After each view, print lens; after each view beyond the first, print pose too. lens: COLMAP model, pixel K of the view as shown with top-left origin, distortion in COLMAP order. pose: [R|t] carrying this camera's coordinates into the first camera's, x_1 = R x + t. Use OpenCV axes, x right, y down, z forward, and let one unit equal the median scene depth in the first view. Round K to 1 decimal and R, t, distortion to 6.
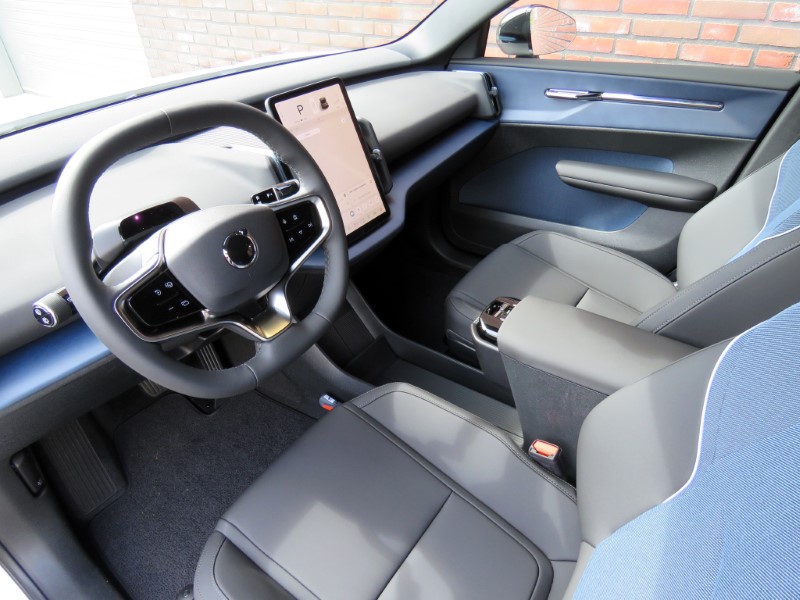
lens RADIAL K [[494.8, 0, 400.0], [0, 494.8, 300.0], [0, 0, 1]] dist [0.000996, -0.000234]
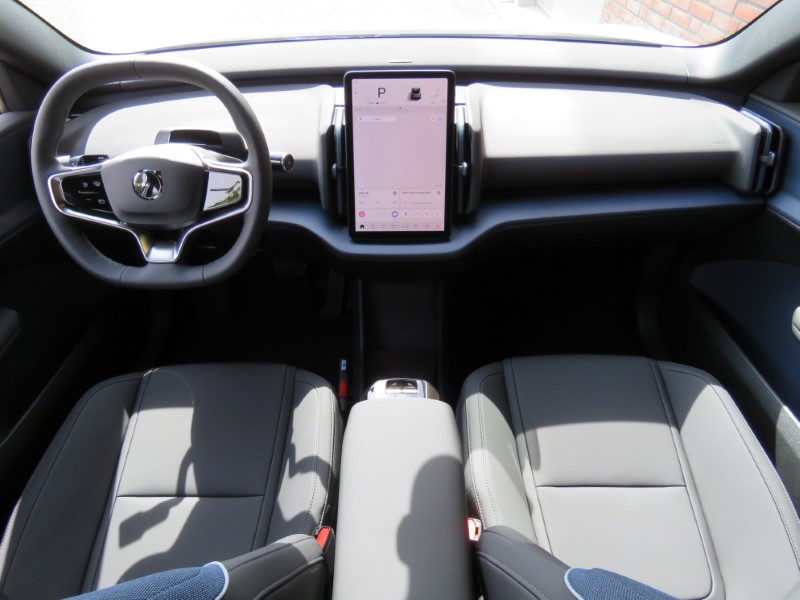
lens RADIAL K [[499.2, 0, 400.0], [0, 499.2, 300.0], [0, 0, 1]] dist [-0.003361, -0.000681]
pose [[0.582253, 0.542789, -0.605277, 0.562580], [-0.482396, 0.829928, 0.280201, -0.305430], [0.654427, 0.128835, 0.745068, 0.318680]]
